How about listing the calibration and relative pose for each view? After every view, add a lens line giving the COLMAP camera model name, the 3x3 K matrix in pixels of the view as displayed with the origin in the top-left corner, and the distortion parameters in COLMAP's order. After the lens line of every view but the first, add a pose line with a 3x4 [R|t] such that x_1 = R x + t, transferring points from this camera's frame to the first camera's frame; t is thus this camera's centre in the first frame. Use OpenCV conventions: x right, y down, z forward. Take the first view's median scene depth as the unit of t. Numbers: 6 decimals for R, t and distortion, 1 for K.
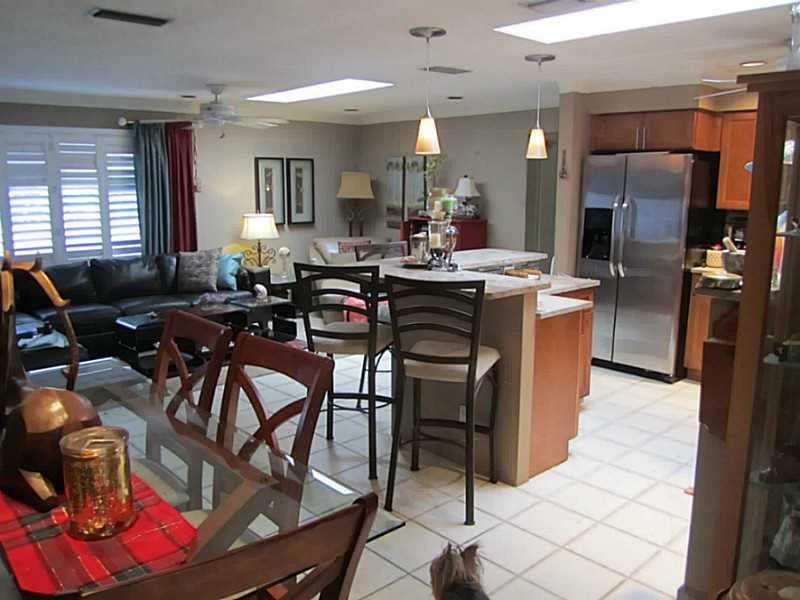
lens RADIAL K [[651.0, 0, 404.0], [0, 651.0, 296.5], [0, 0, 1]] dist [-0.075610, 0.017790]
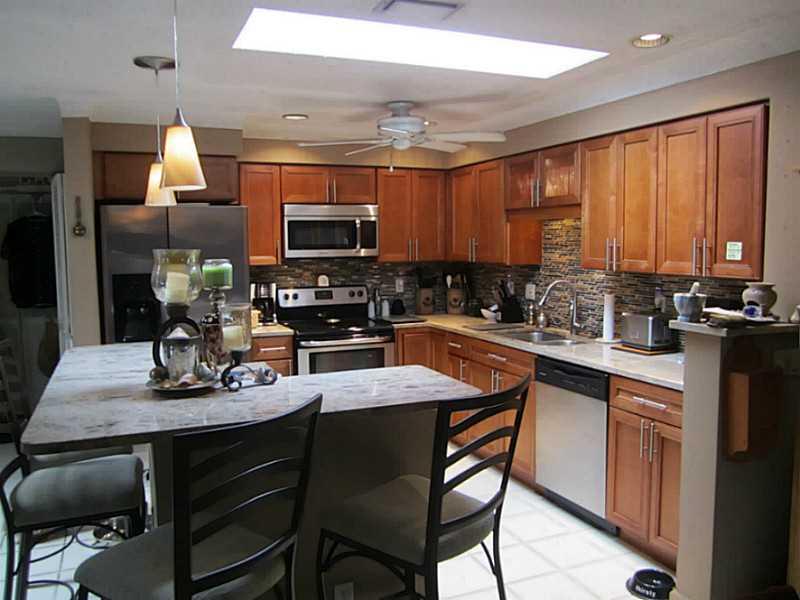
lens RADIAL K [[651.0, 0, 403.0], [0, 651.0, 298.2], [0, 0, 1]] dist [-0.075610, 0.017790]
pose [[0.339987, -0.091978, 0.935921, -0.765612], [0.178289, 0.983461, 0.031884, -0.192443], [-0.923375, 0.156024, 0.350763, 1.123754]]
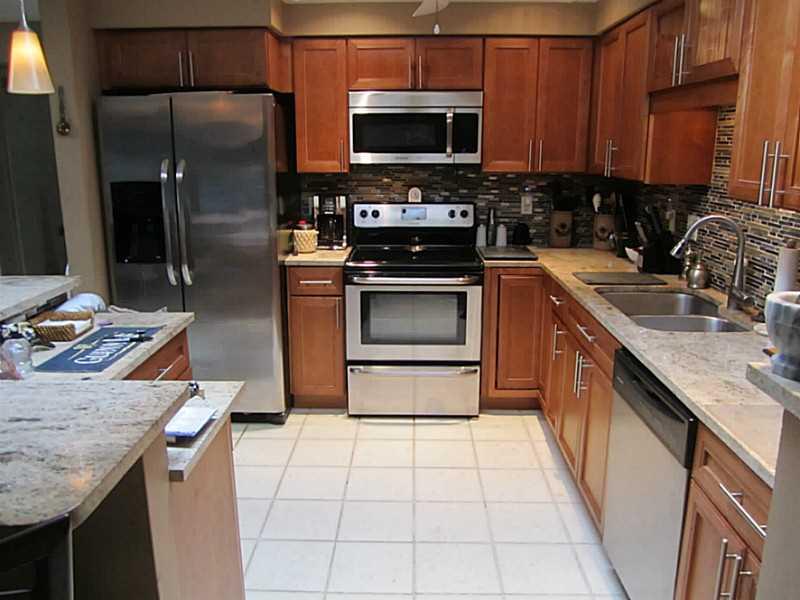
lens RADIAL K [[651.0, 0, 404.4], [0, 651.0, 303.2], [0, 0, 1]] dist [-0.075610, 0.017790]
pose [[0.699243, -0.177489, 0.692500, 0.082143], [0.132718, 0.984079, 0.118211, -0.149434], [-0.702456, 0.009249, 0.711667, 0.938459]]
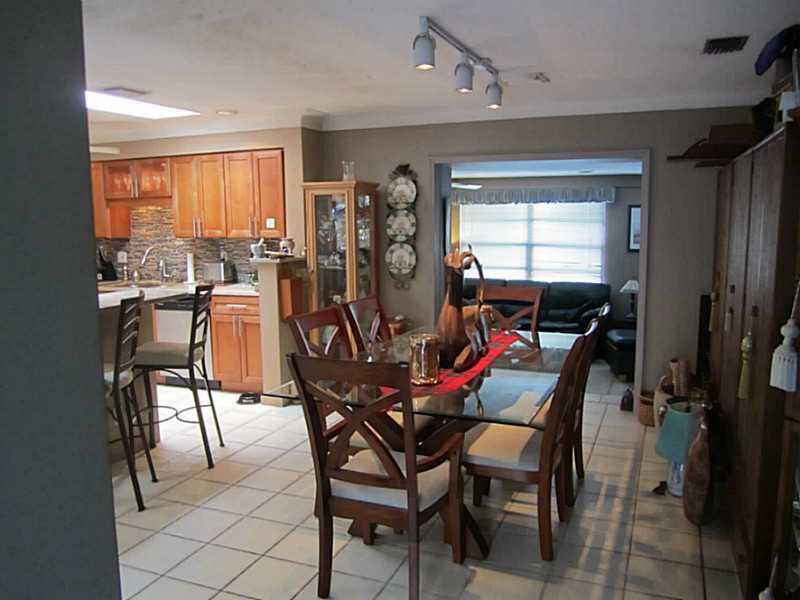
lens RADIAL K [[651.0, 0, 398.1], [0, 651.0, 299.8], [0, 0, 1]] dist [-0.075610, 0.017790]
pose [[-0.426266, -0.116837, 0.897021, -1.942260], [0.173841, 0.962560, 0.207984, -0.285248], [-0.887737, 0.244595, -0.389995, 1.600116]]
